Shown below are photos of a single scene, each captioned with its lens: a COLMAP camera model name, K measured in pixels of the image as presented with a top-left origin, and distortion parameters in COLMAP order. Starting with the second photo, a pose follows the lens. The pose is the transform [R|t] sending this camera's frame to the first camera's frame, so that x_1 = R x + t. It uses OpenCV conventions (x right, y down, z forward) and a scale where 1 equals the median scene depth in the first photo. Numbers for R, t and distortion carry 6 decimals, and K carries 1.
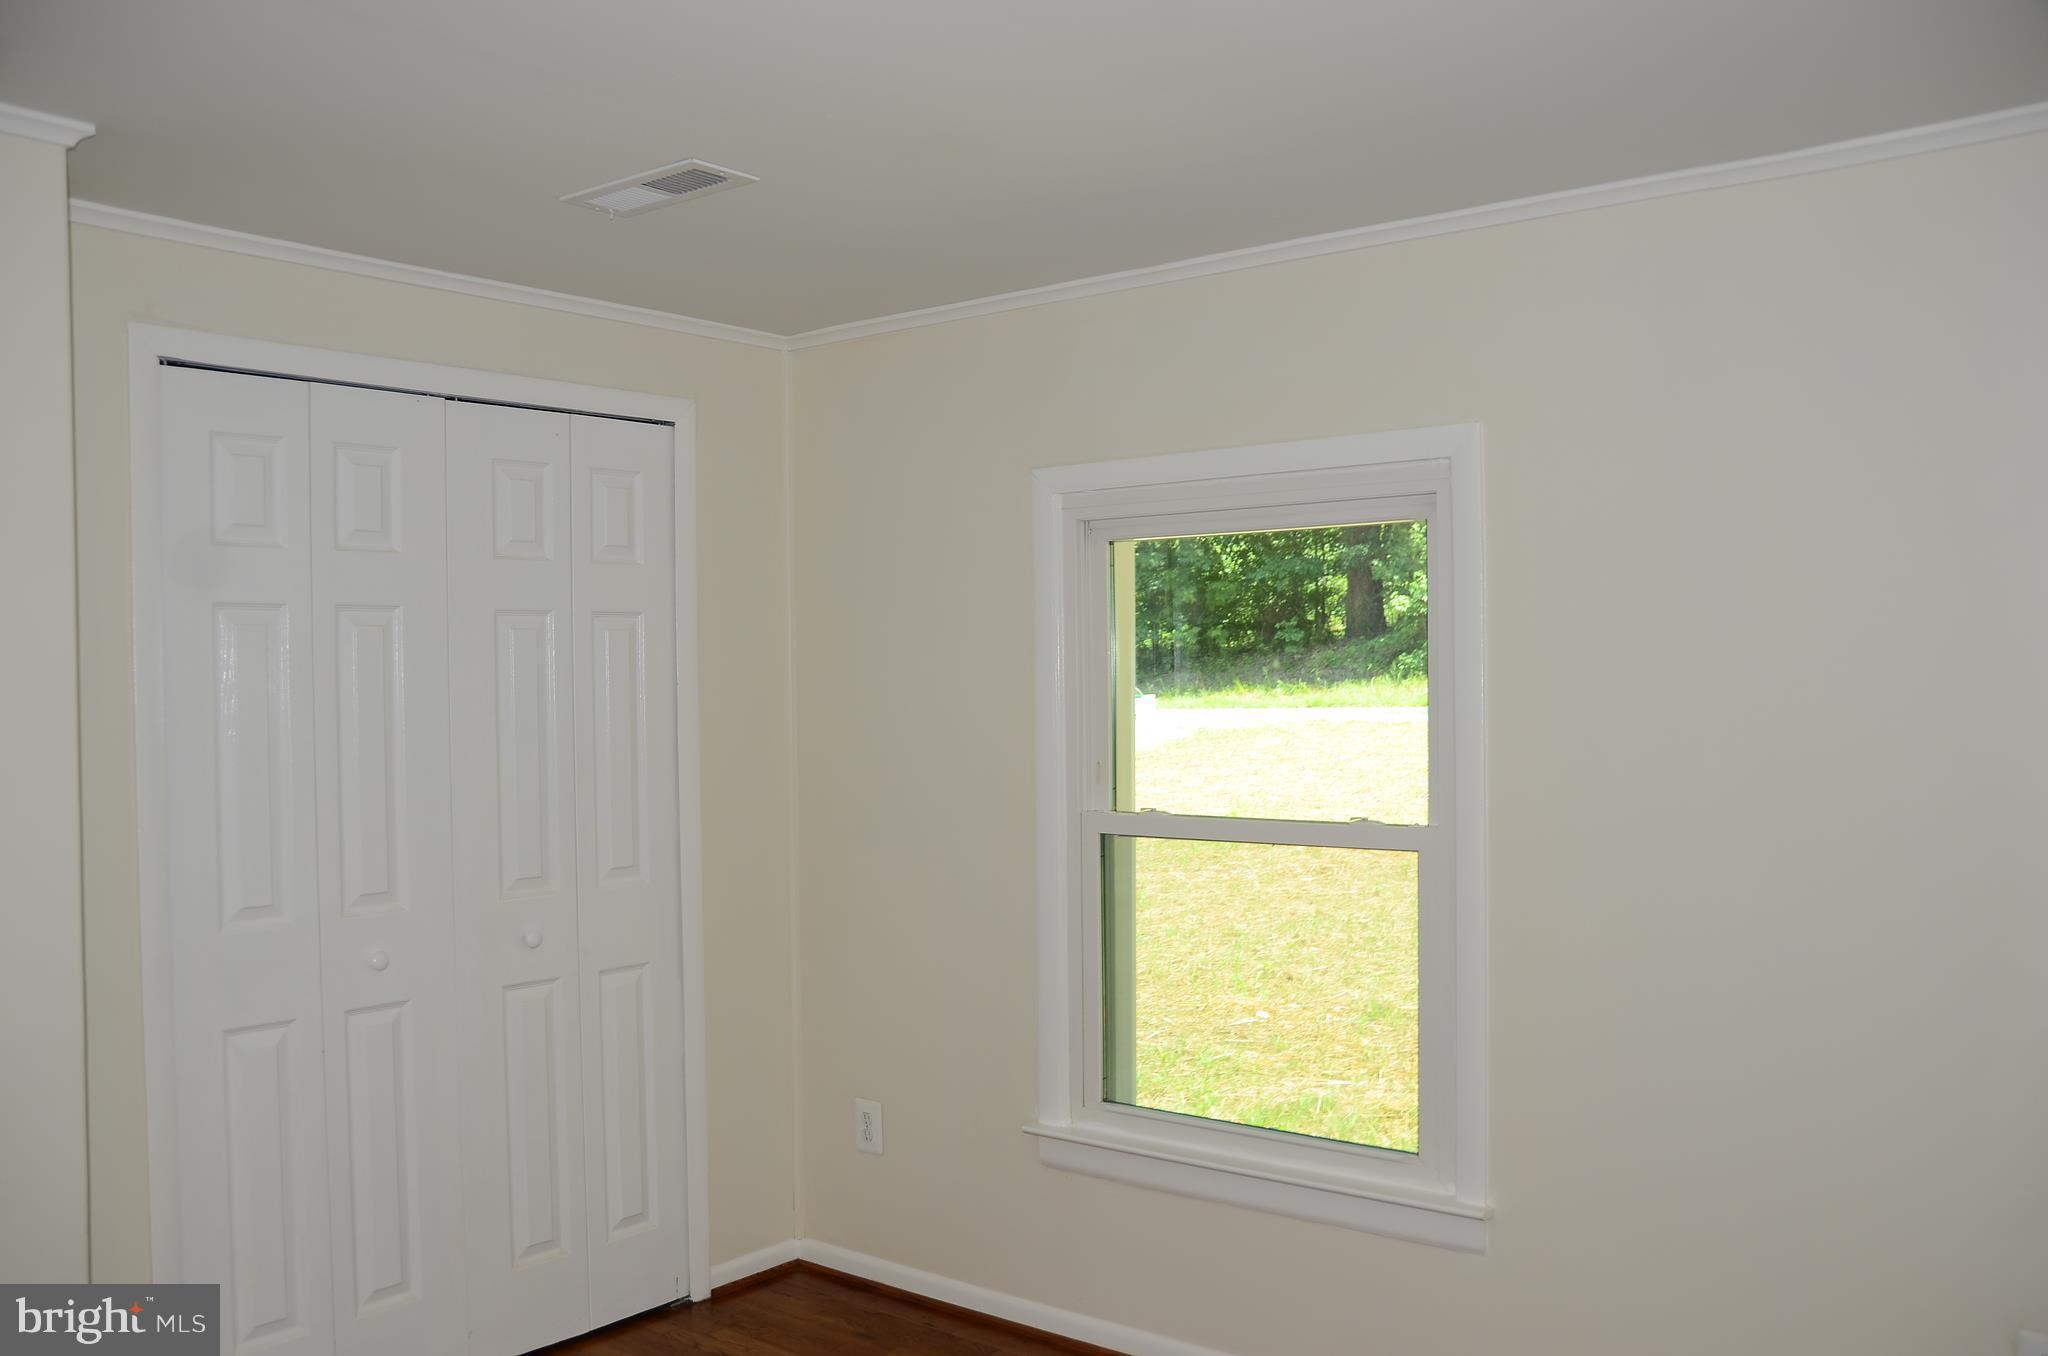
lens RADIAL K [[1677.8, 0, 1026.1], [0, 1677.8, 683.1], [0, 0, 1]] dist [-0.091518, 0.025481]
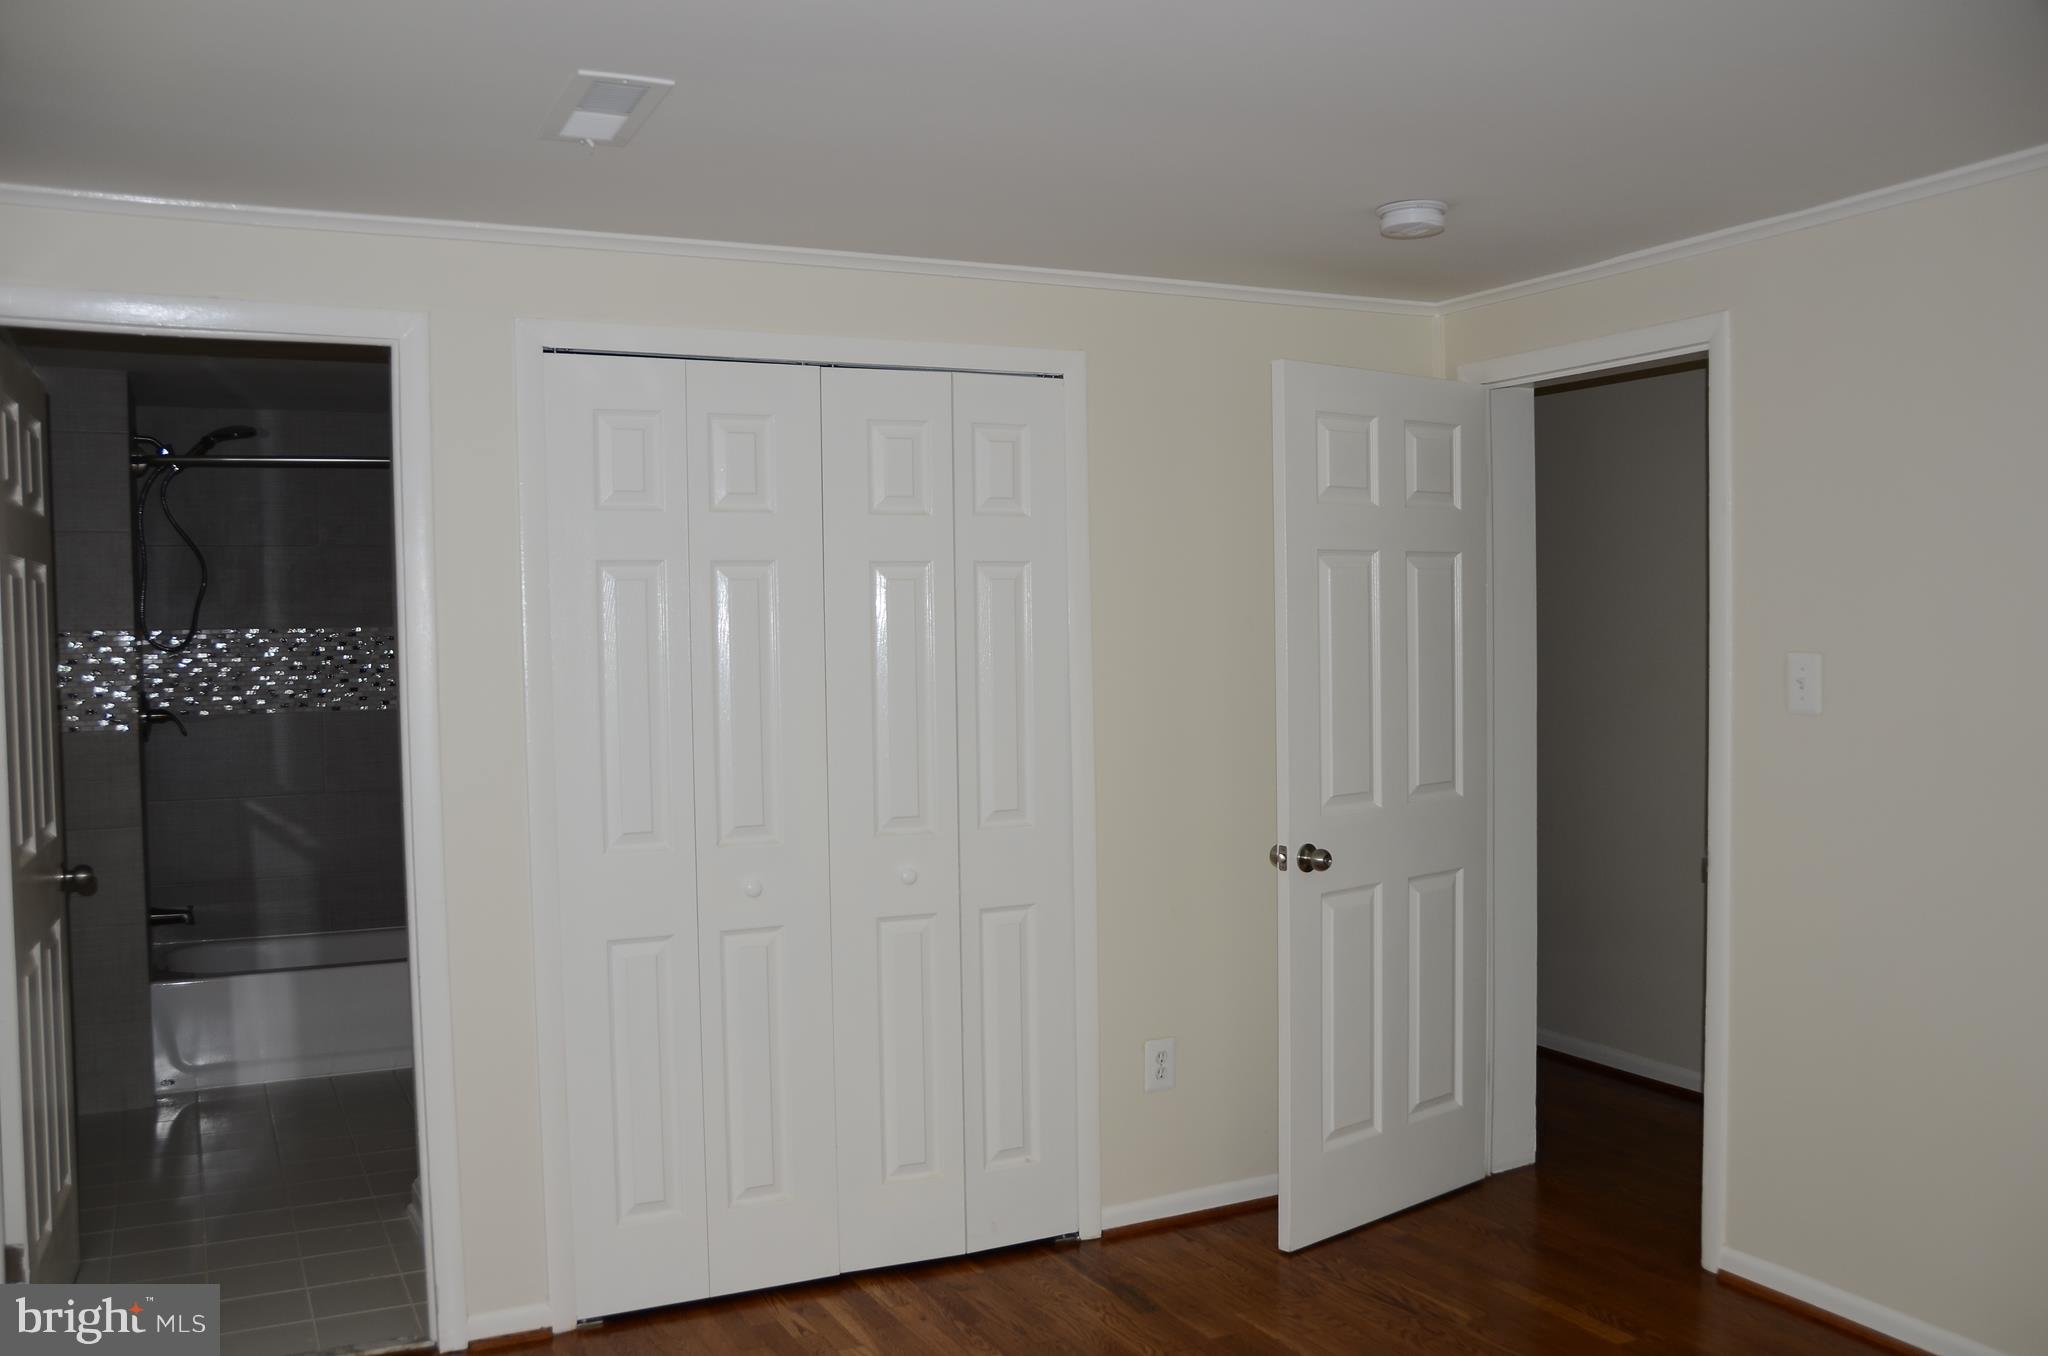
lens RADIAL K [[1442.1, 0, 1023.7], [0, 1442.1, 679.8], [0, 0, 1]] dist [-0.012531, 0.000660]
pose [[0.876744, 0.014218, -0.480747, 0.195984], [0.003957, 0.999316, 0.036771, -0.003397], [0.480941, -0.034141, 0.876088, 0.224029]]
